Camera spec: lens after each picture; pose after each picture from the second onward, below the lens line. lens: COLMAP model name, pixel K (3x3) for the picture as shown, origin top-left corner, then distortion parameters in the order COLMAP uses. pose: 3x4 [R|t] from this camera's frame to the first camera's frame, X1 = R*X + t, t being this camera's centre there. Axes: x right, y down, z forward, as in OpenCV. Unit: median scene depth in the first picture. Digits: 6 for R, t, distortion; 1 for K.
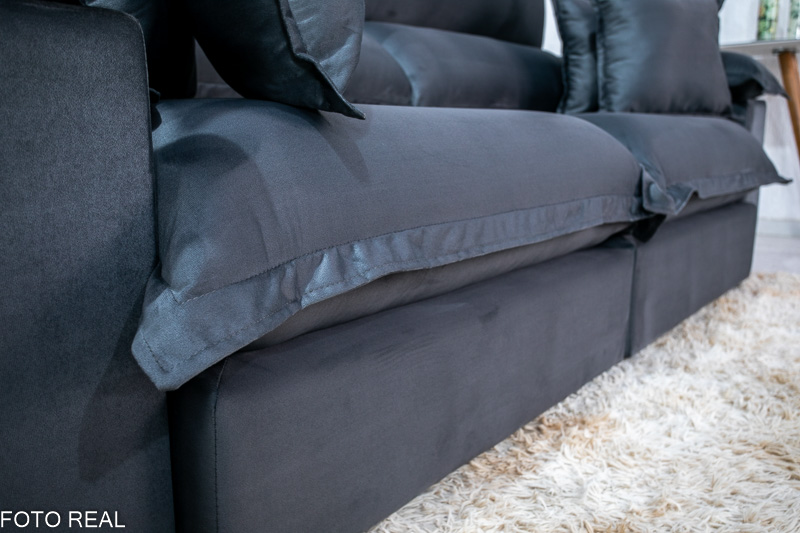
lens RADIAL K [[707.3, 0, 400.0], [0, 707.3, 266.5], [0, 0, 1]] dist [0.000787, 0.000770]
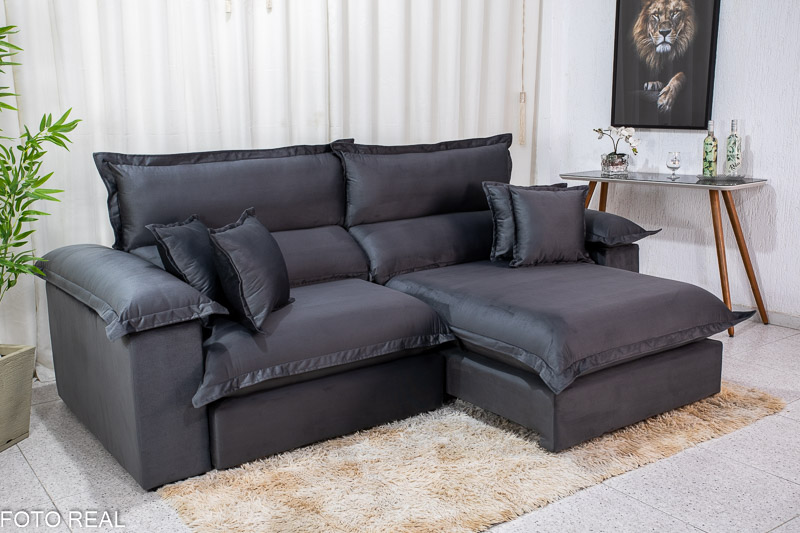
lens RADIAL K [[783.7, 0, 400.2], [0, 783.7, 271.7], [0, 0, 1]] dist [0.003321, 0.027359]
pose [[0.957167, 0.044247, -0.286134, 1.726828], [-0.039937, 0.998984, 0.020884, -0.640803], [0.286767, -0.008563, 0.957962, -2.590129]]
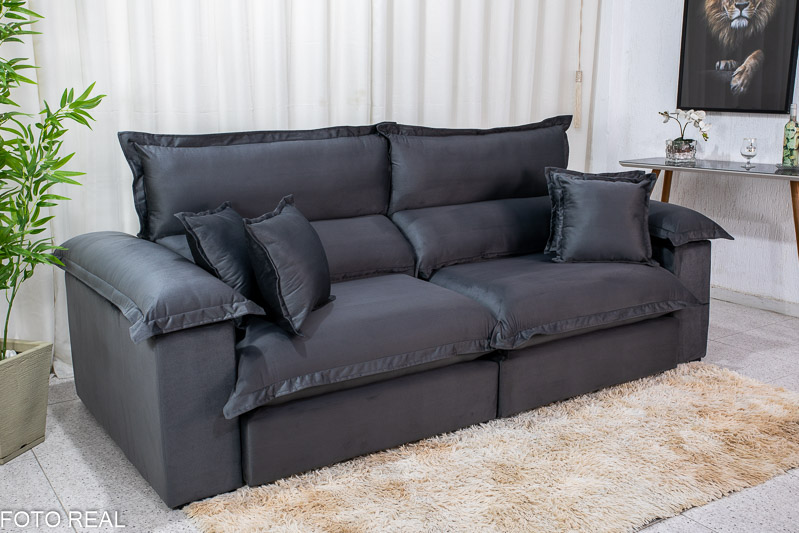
lens RADIAL K [[813.1, 0, 399.5], [0, 813.1, 266.5], [0, 0, 1]] dist [0.004794, 0.017491]
pose [[0.945338, 0.065497, -0.319447, 1.517722], [-0.057529, 0.997753, 0.034329, -0.686405], [0.320978, -0.014075, 0.946982, -2.341926]]
